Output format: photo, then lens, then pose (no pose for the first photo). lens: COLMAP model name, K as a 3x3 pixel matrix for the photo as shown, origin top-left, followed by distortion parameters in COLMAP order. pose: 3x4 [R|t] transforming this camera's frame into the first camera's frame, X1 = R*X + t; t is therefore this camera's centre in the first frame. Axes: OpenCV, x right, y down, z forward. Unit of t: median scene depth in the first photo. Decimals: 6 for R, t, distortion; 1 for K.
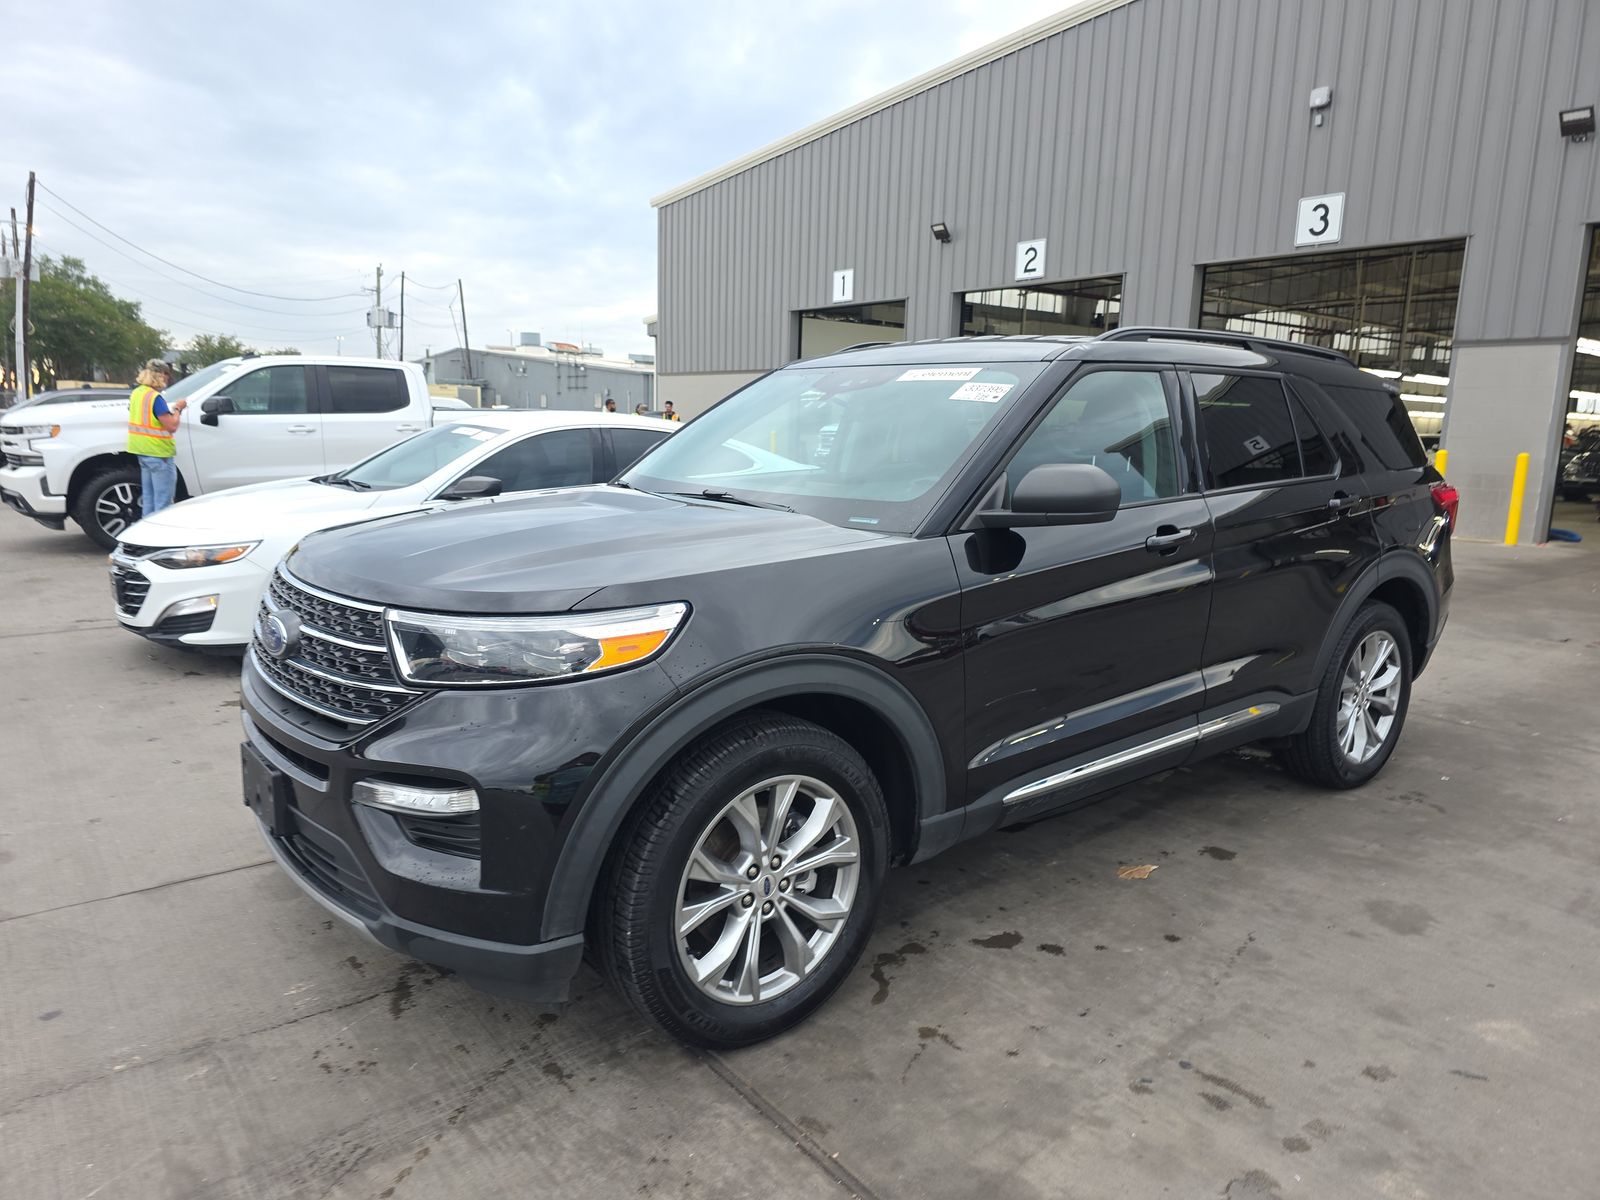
lens RADIAL K [[1089.0, 0, 797.5], [0, 1089.0, 599.9], [0, 0, 1]] dist [0.020604, -0.008583]
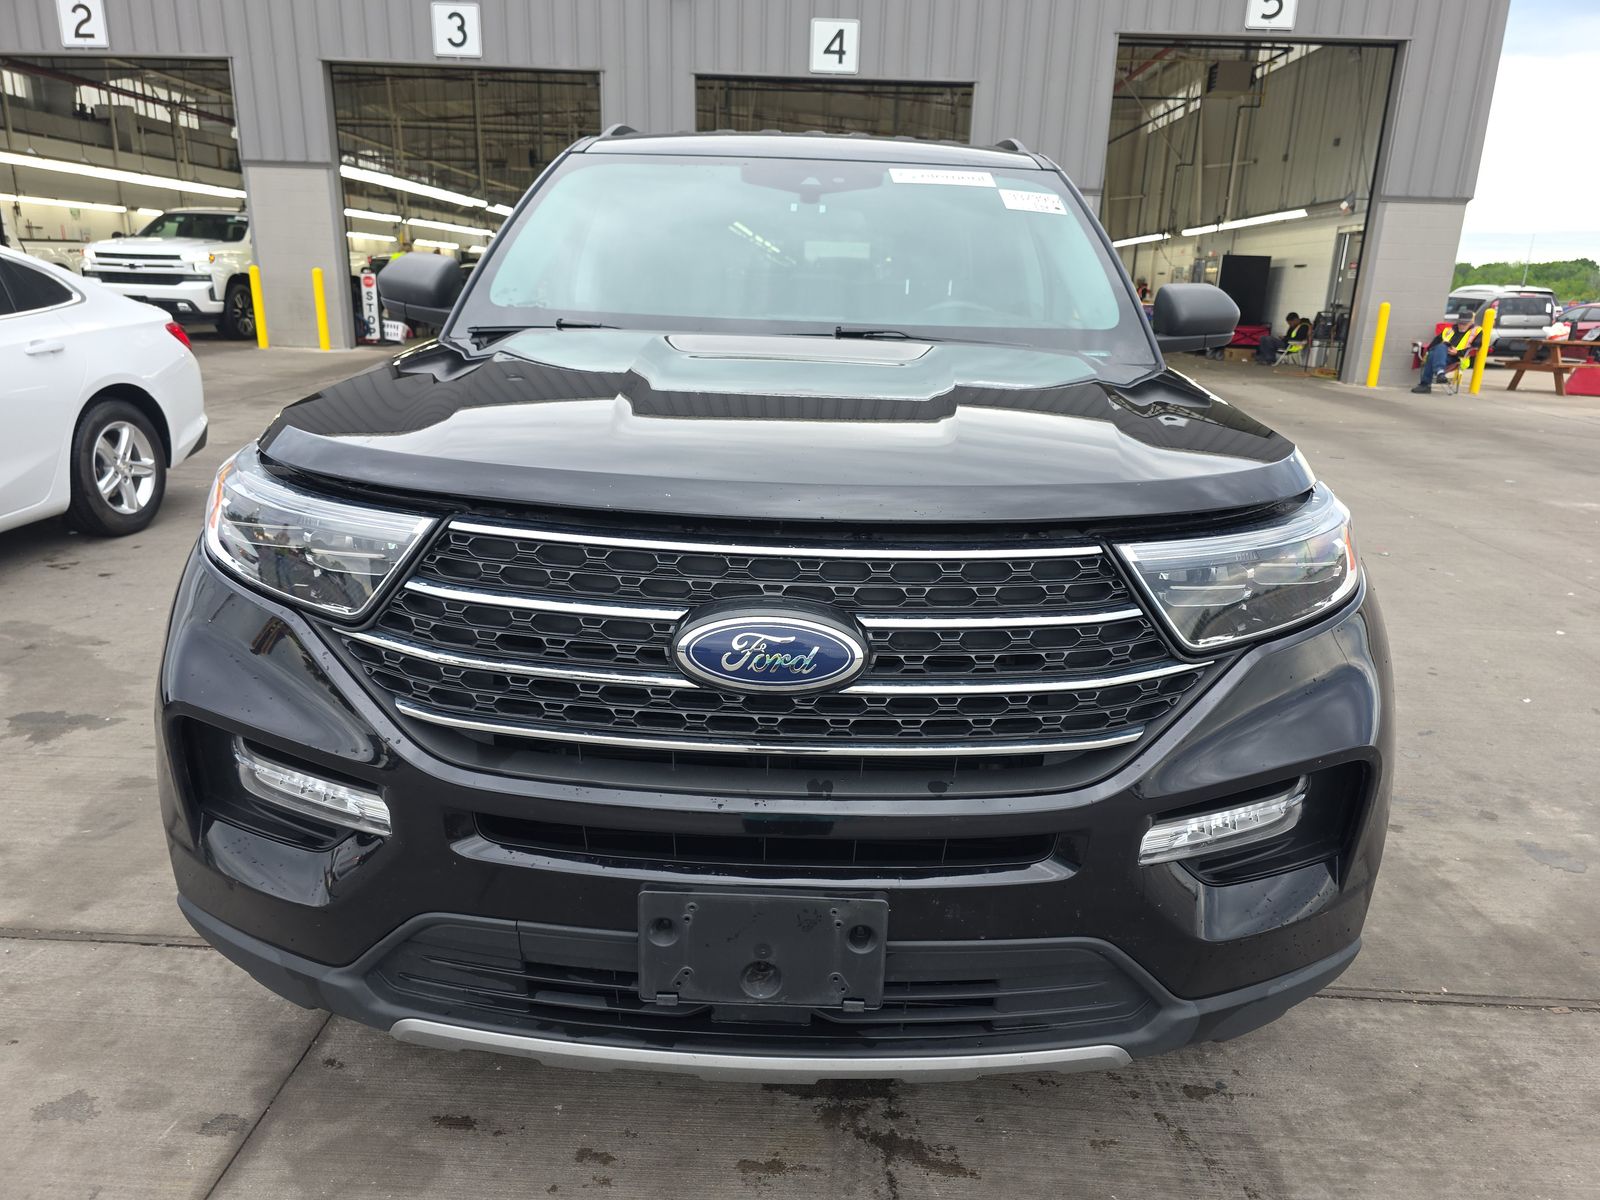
lens RADIAL K [[1089.0, 0, 802.6], [0, 1089.0, 609.0], [0, 0, 1]] dist [0.020604, -0.008583]
pose [[0.637200, -0.227920, 0.736226, -0.311640], [0.111525, 0.972485, 0.204537, -0.032516], [-0.762586, -0.048223, 0.645087, 0.253886]]
